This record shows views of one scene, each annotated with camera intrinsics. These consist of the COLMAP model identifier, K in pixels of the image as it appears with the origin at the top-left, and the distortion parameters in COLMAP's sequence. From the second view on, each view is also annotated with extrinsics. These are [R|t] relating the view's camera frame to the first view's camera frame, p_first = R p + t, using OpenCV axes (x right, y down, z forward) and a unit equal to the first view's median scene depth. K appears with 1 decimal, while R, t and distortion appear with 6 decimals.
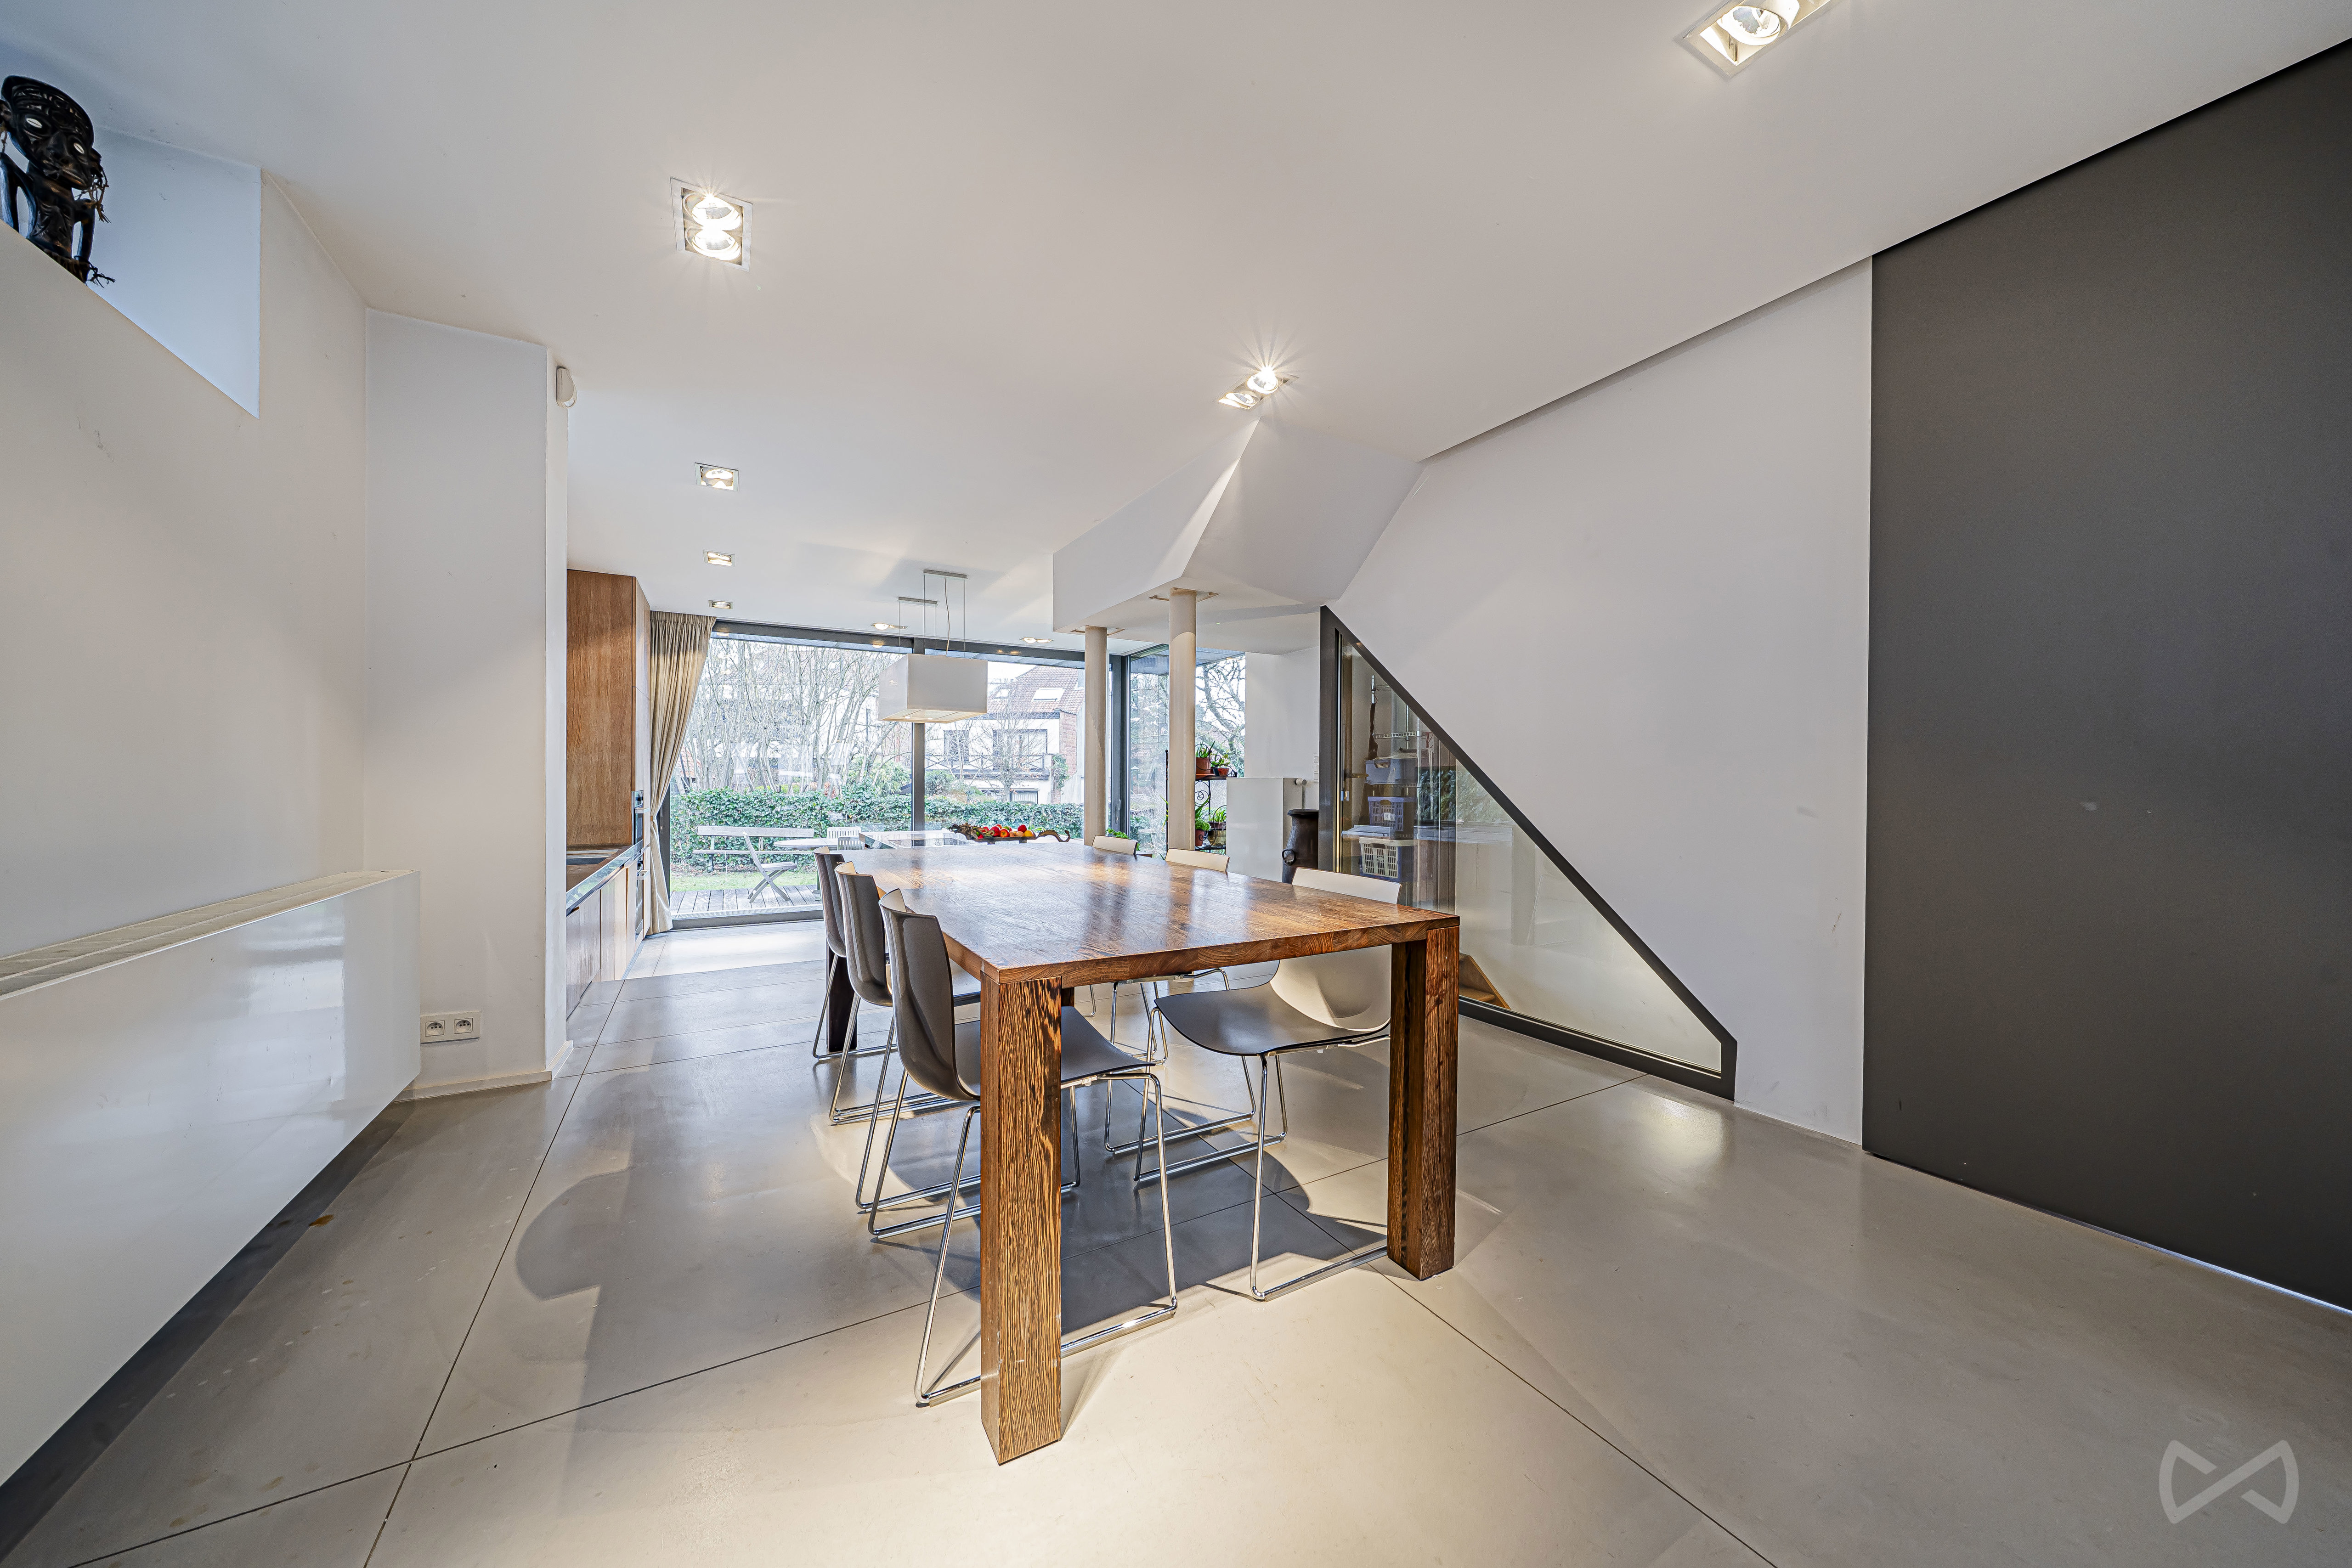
lens RADIAL K [[807.2, 0, 1177.5], [0, 807.2, 785.2], [0, 0, 1]] dist [-0.003311, -0.000216]
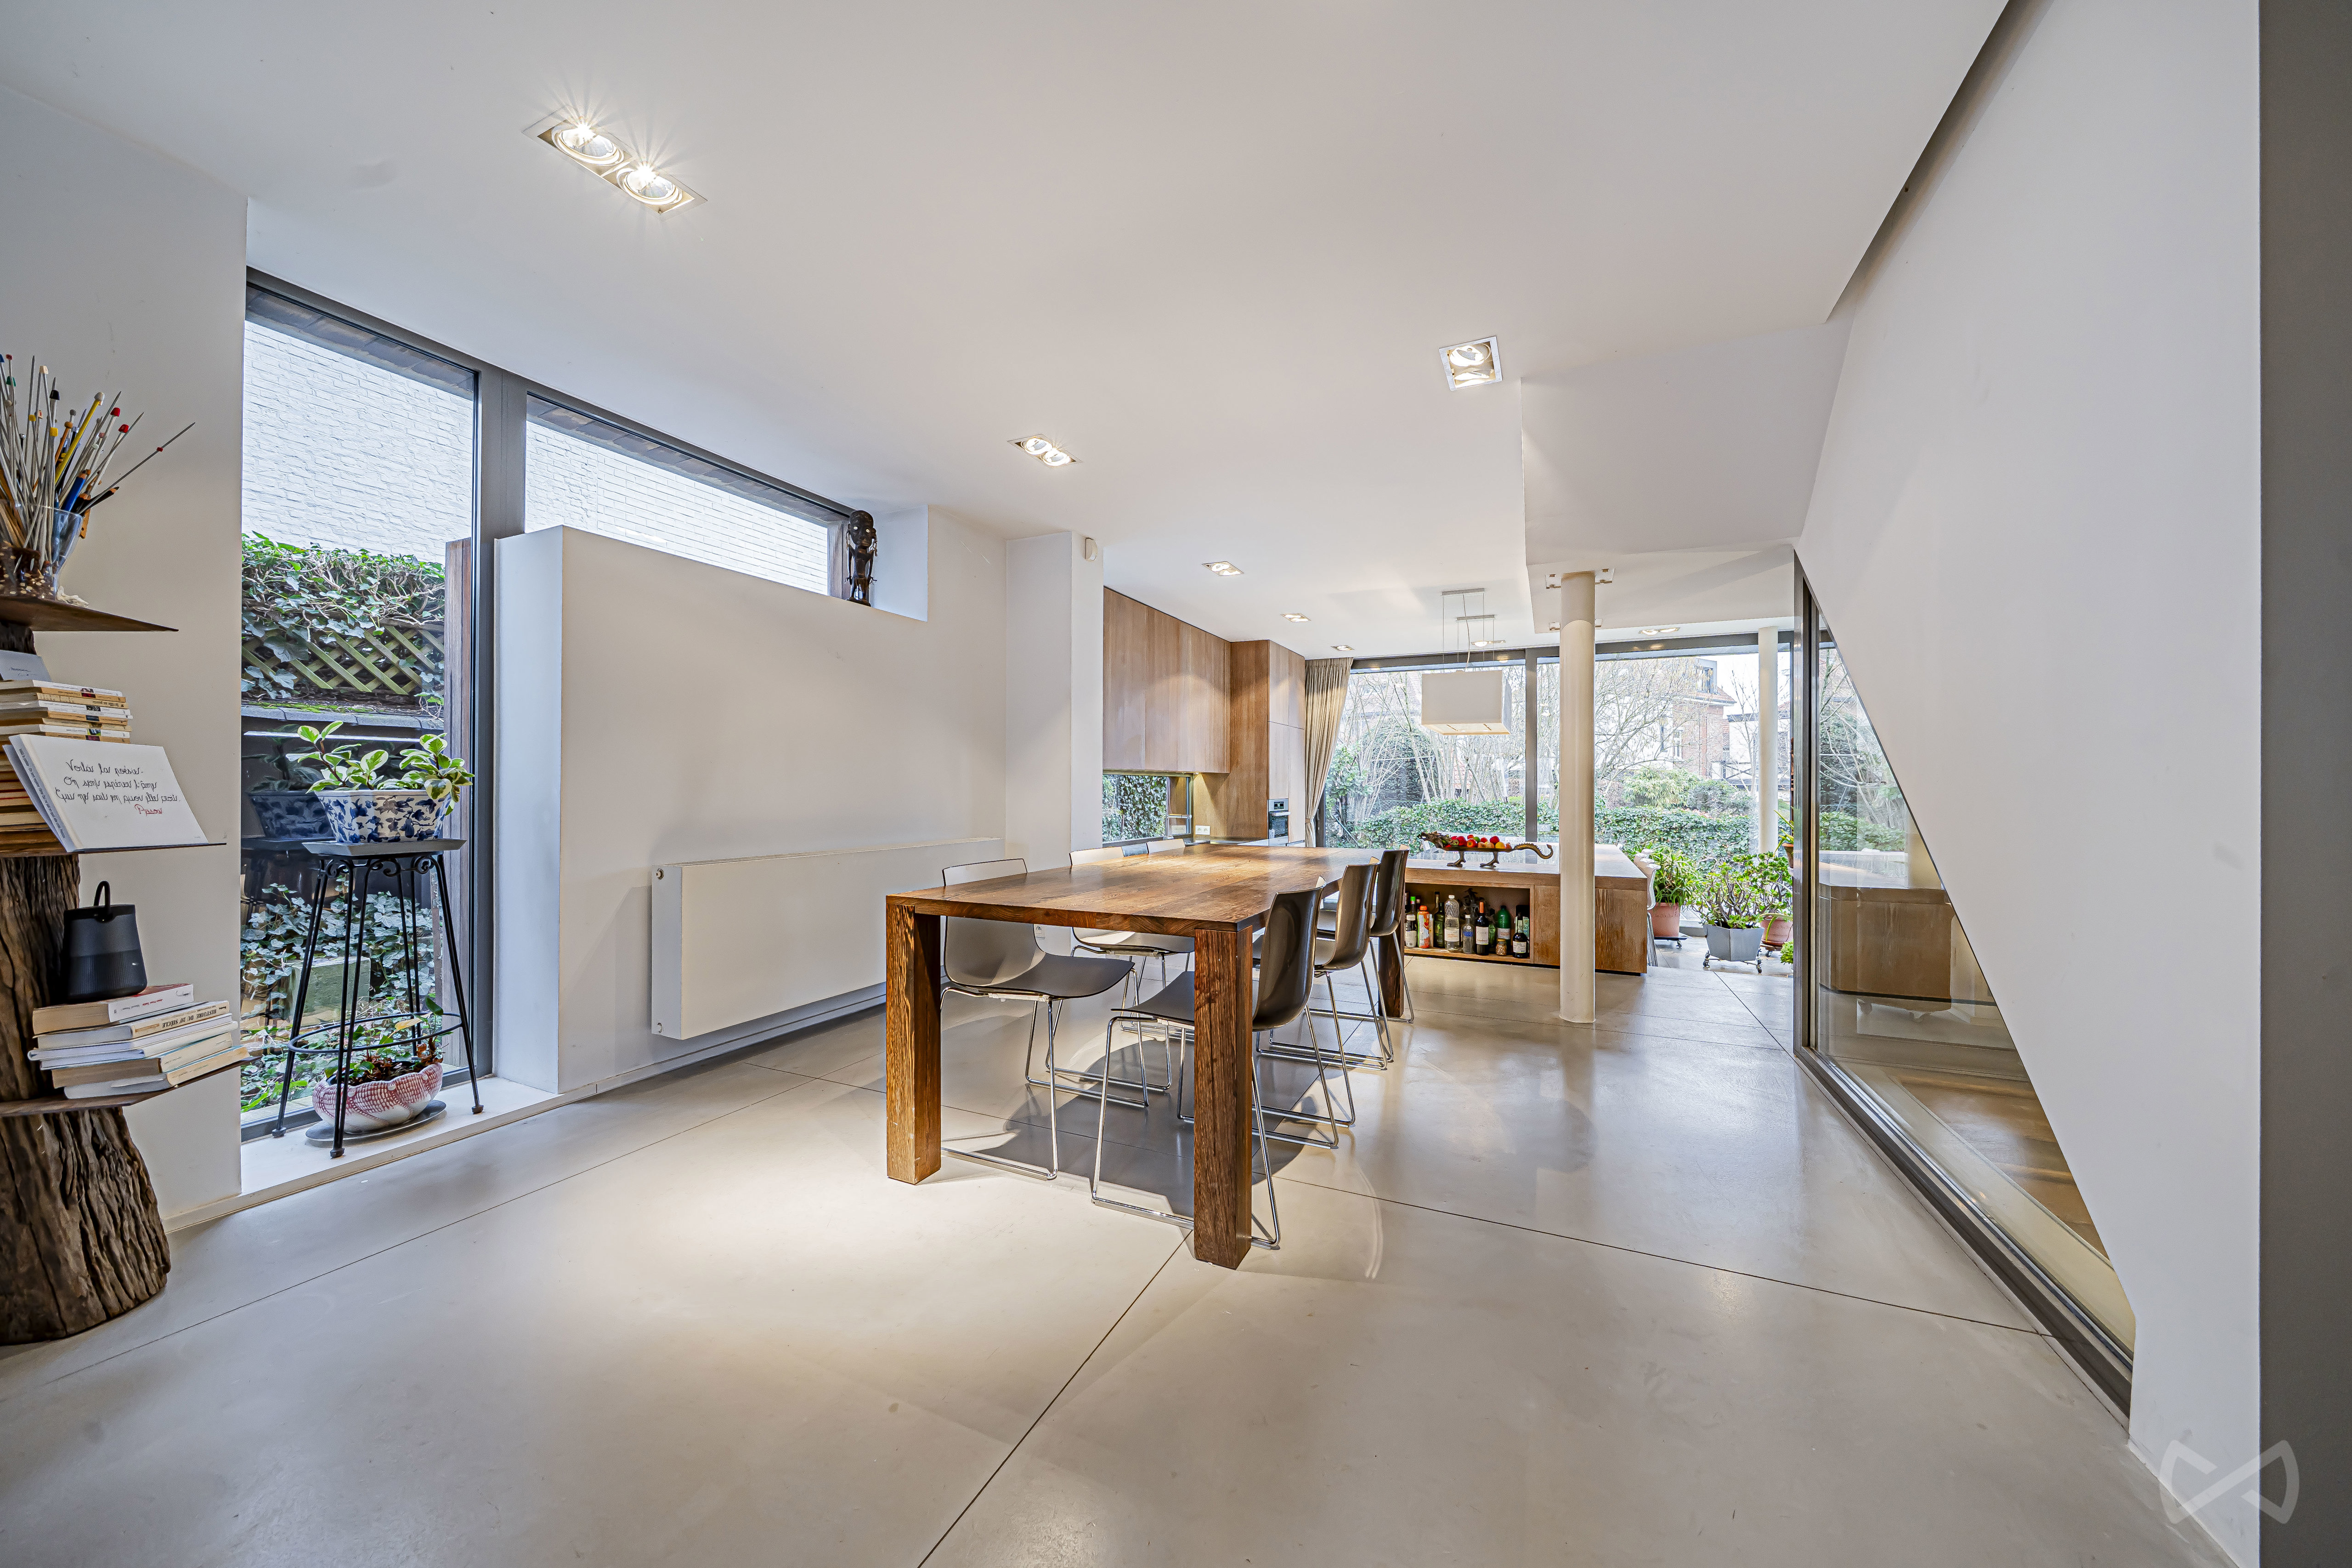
lens RADIAL K [[807.3, 0, 1174.0], [0, 807.3, 785.0], [0, 0, 1]] dist [-0.003311, -0.000216]
pose [[0.572864, -0.003875, -0.819641, 0.392746], [-0.007876, 0.999917, -0.010232, -0.000263], [0.819613, 0.012317, 0.572786, 0.119817]]
